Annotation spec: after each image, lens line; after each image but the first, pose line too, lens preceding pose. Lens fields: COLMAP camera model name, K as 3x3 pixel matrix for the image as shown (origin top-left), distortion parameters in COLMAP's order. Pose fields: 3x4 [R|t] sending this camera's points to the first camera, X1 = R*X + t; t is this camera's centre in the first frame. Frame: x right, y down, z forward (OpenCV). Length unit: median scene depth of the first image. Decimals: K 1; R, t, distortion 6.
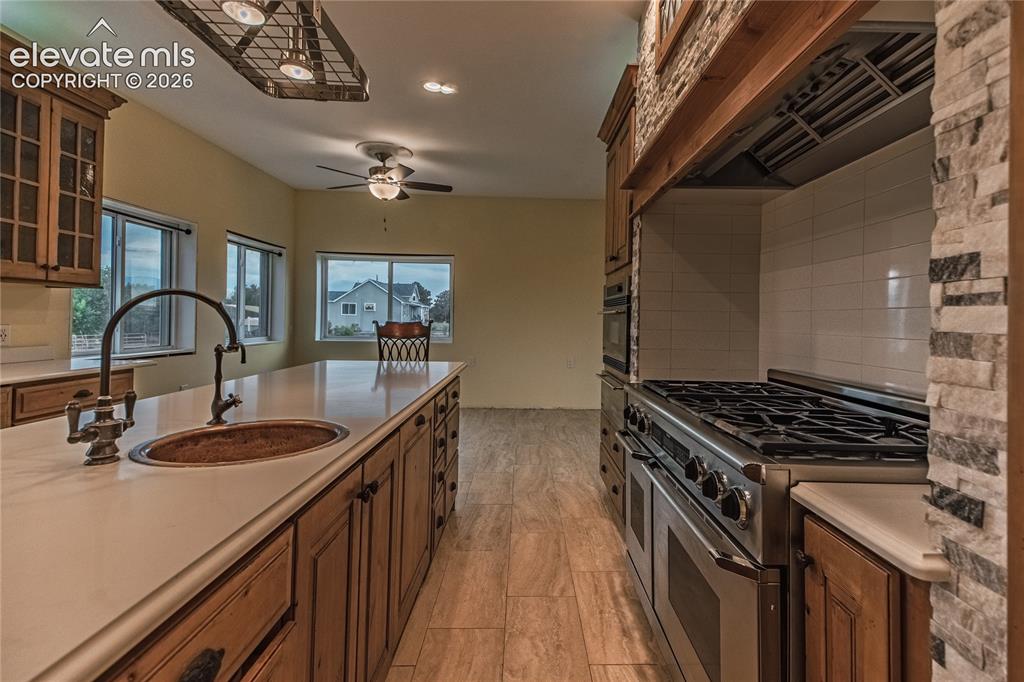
lens RADIAL K [[452.8, 0, 547.0], [0, 452.8, 318.1], [0, 0, 1]] dist [0.075651, -0.031728]
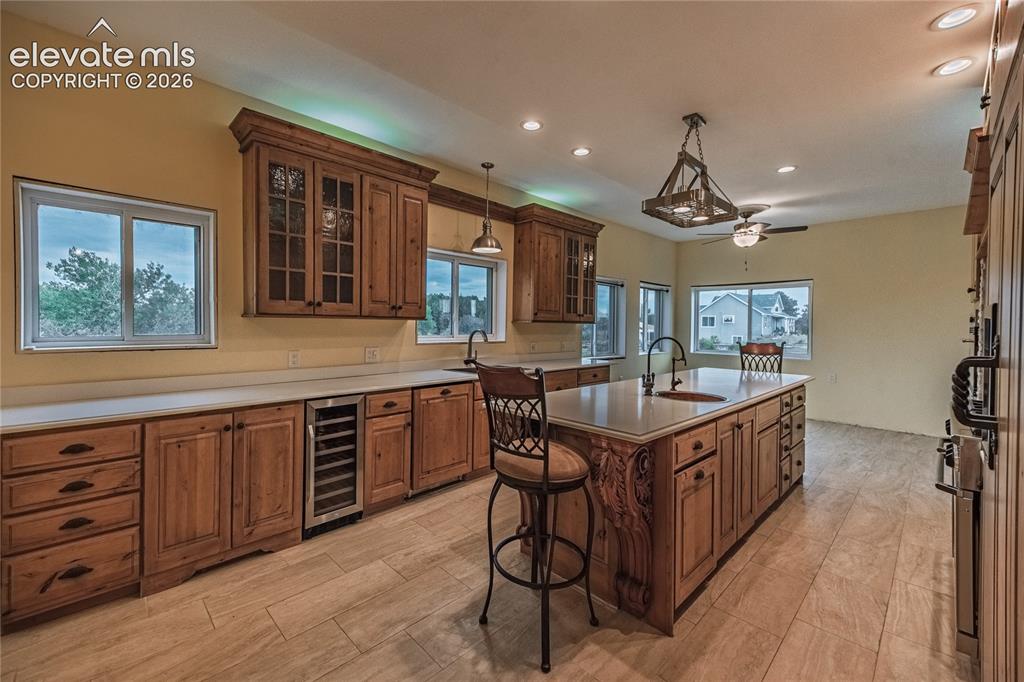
lens RADIAL K [[437.4, 0, 512.9], [0, 437.4, 330.4], [0, 0, 1]] dist [0.021777, -0.019399]
pose [[0.678496, 0.000234, -0.734604, 0.179183], [0.000606, 0.999999, 0.000878, -0.037984], [0.734604, -0.001041, 0.678495, -0.525049]]
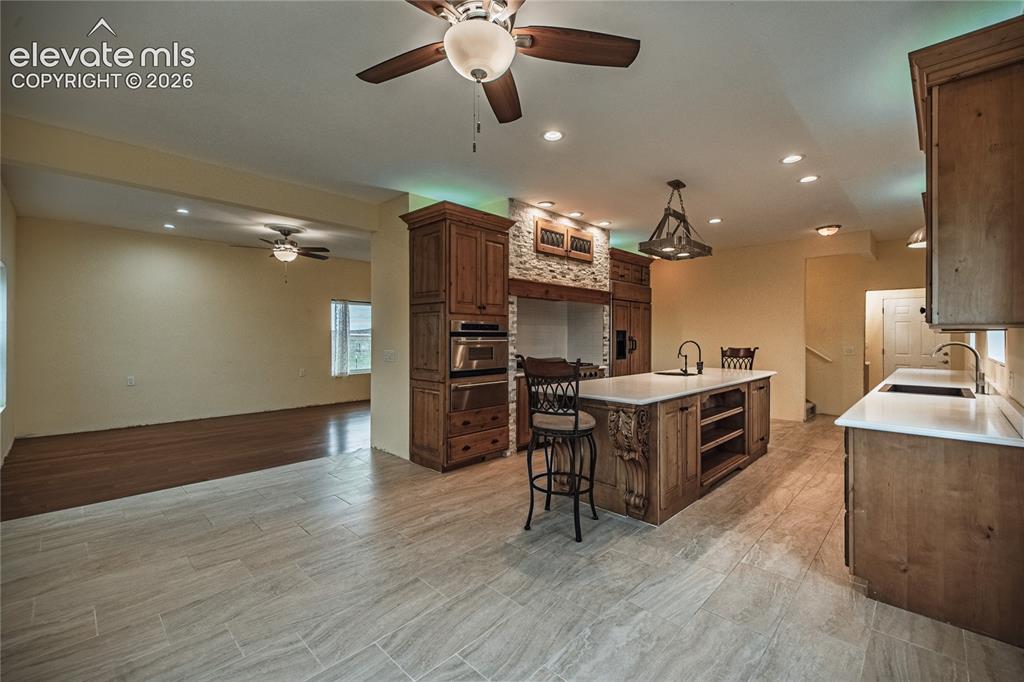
lens RADIAL K [[409.5, 0, 518.3], [0, 409.5, 335.3], [0, 0, 1]] dist [0.021759, -0.014863]
pose [[-0.668333, -0.020444, 0.743581, -1.044643], [-0.017658, 0.999777, 0.011617, -0.053368], [-0.743652, -0.005367, -0.668545, 1.930756]]
